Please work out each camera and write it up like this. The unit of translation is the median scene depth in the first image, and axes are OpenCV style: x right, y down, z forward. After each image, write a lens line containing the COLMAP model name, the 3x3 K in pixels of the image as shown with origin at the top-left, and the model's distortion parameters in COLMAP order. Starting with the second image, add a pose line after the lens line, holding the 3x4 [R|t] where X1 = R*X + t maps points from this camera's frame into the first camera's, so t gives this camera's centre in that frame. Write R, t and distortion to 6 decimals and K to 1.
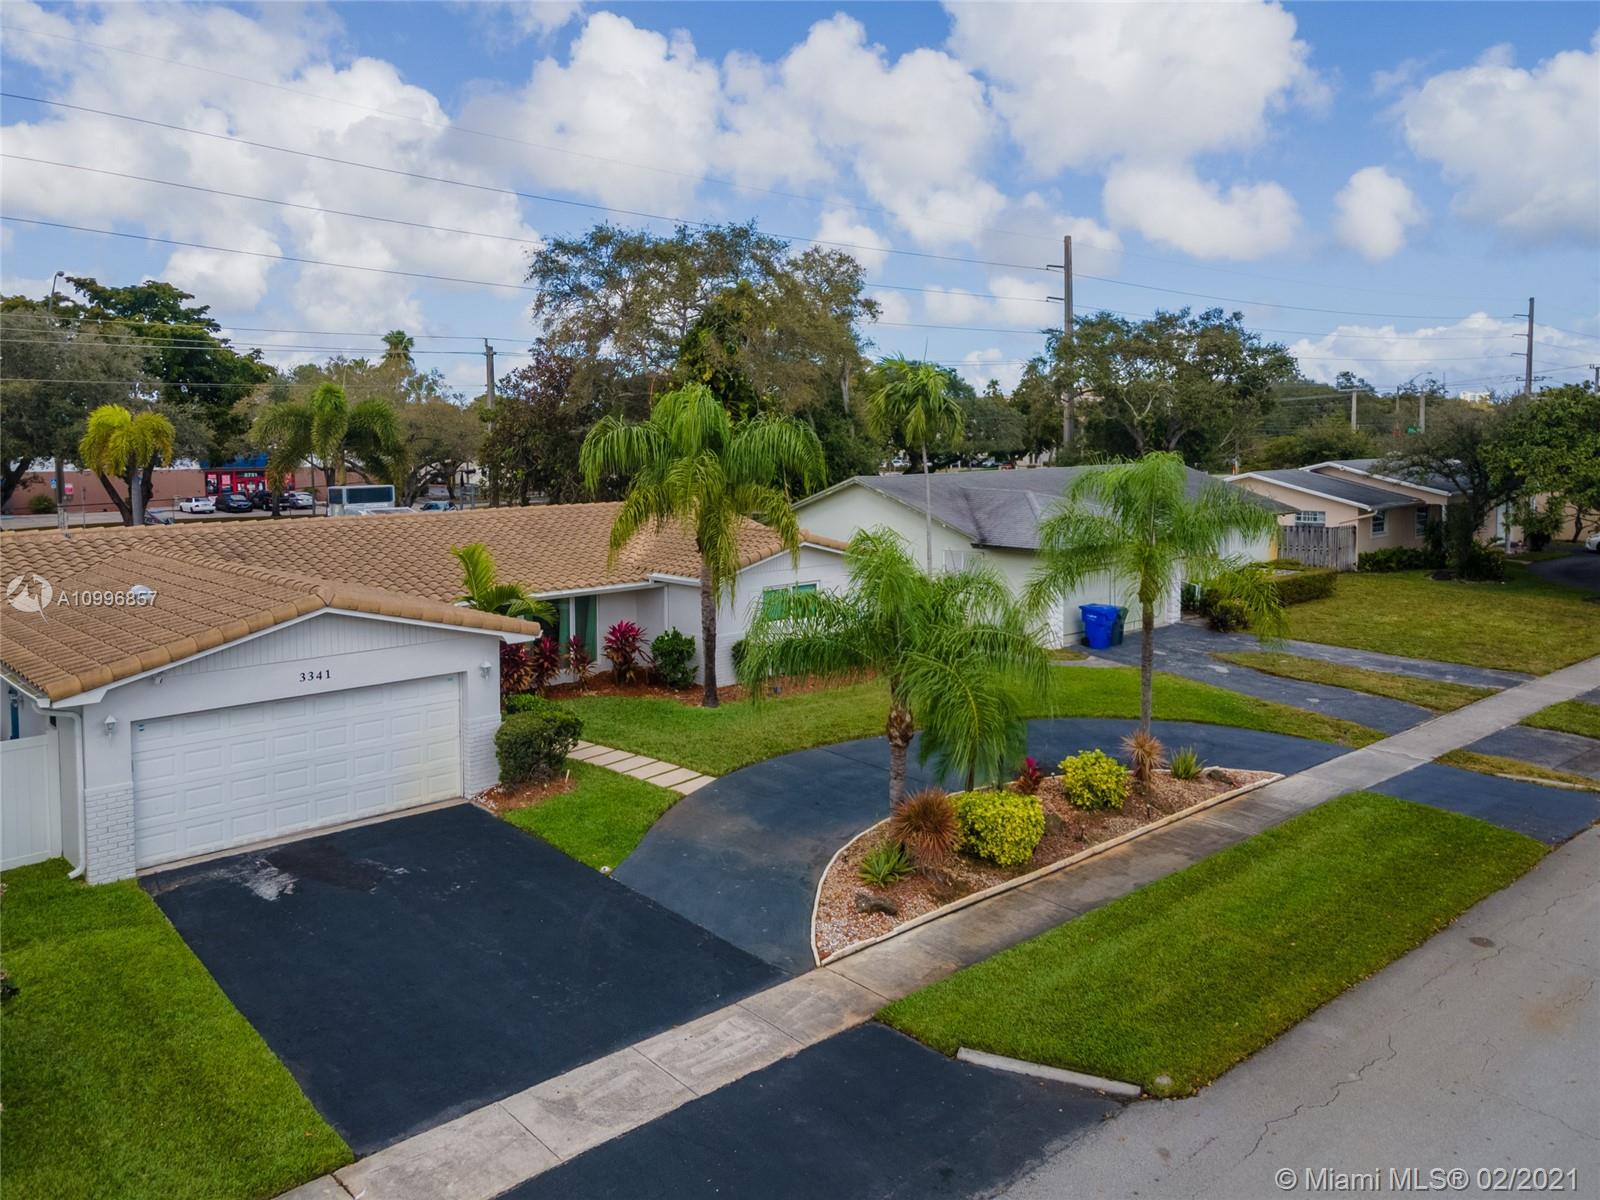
lens RADIAL K [[1201.9, 0, 785.5], [0, 1201.9, 513.5], [0, 0, 1]] dist [0.023958, 0.049659]
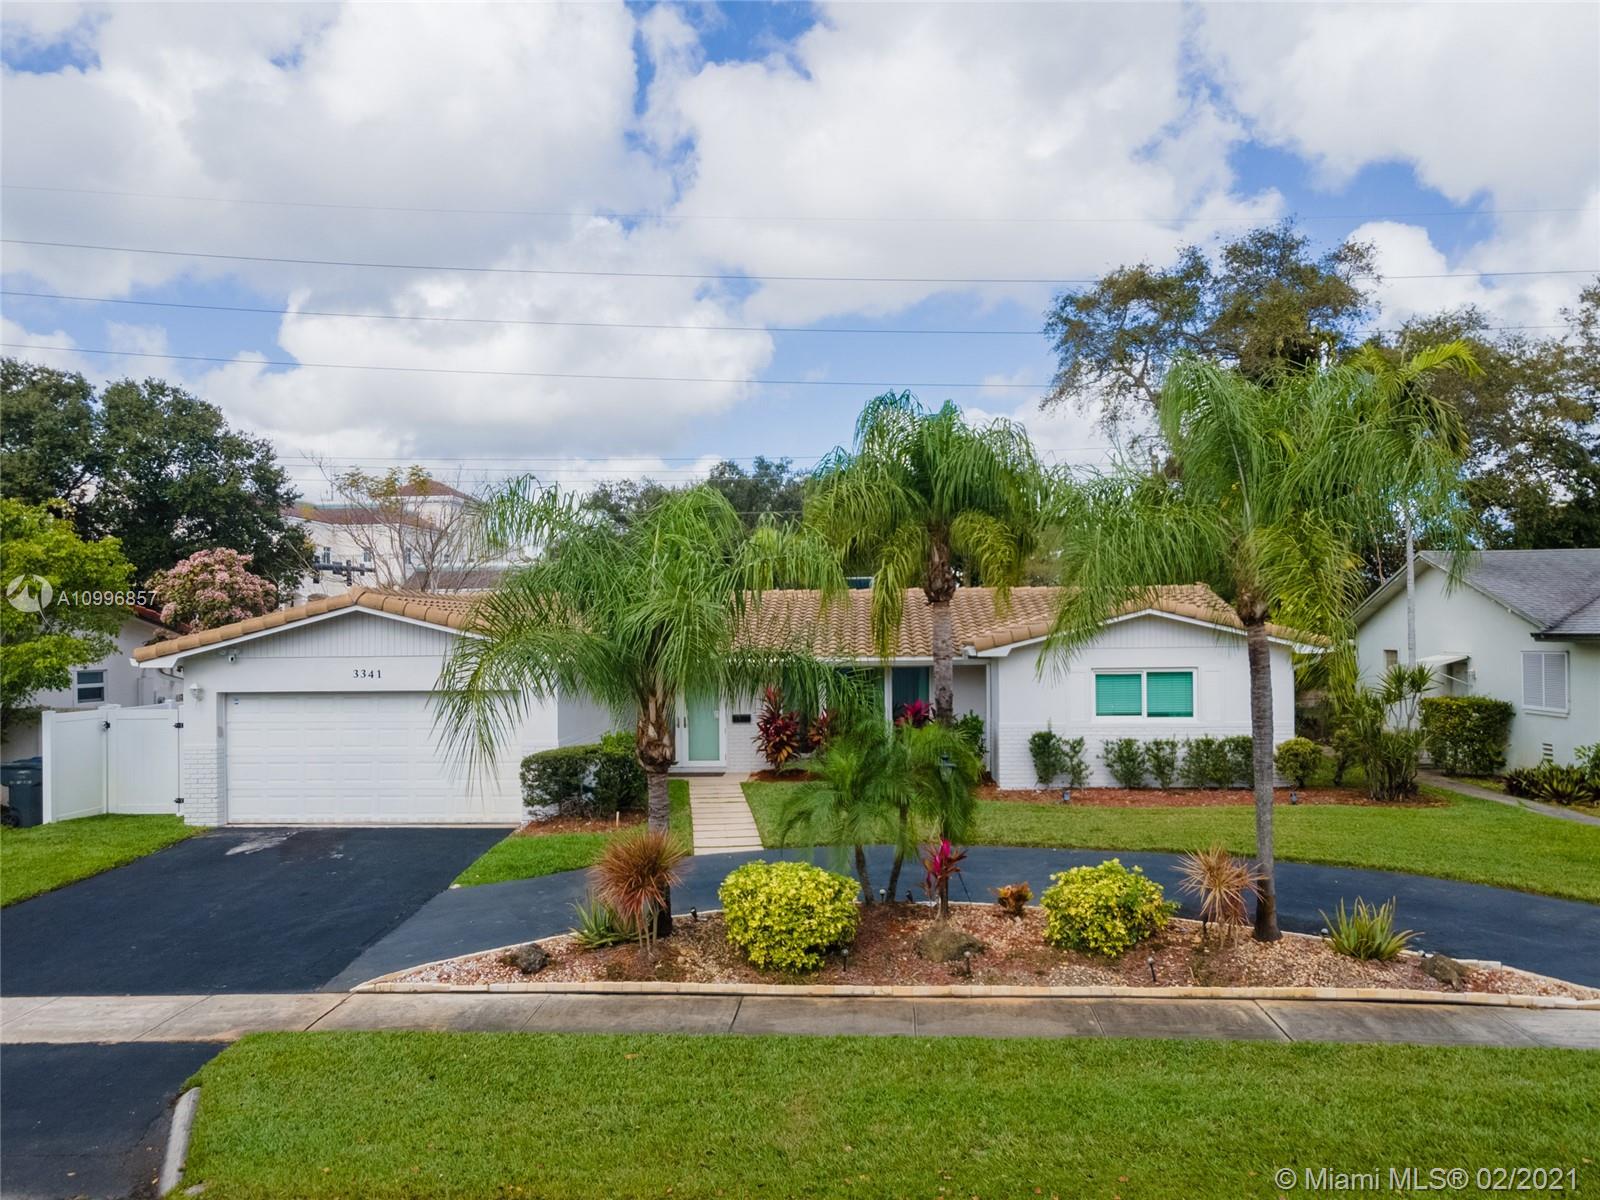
lens RADIAL K [[1251.5, 0, 801.2], [0, 1251.5, 641.4], [0, 0, 1]] dist [0.027104, 0.061117]
pose [[0.706608, 0.003896, -0.707594, 0.580275], [-0.042525, 0.998411, -0.036968, 0.114719], [0.706326, 0.056213, 0.705651, 0.431073]]
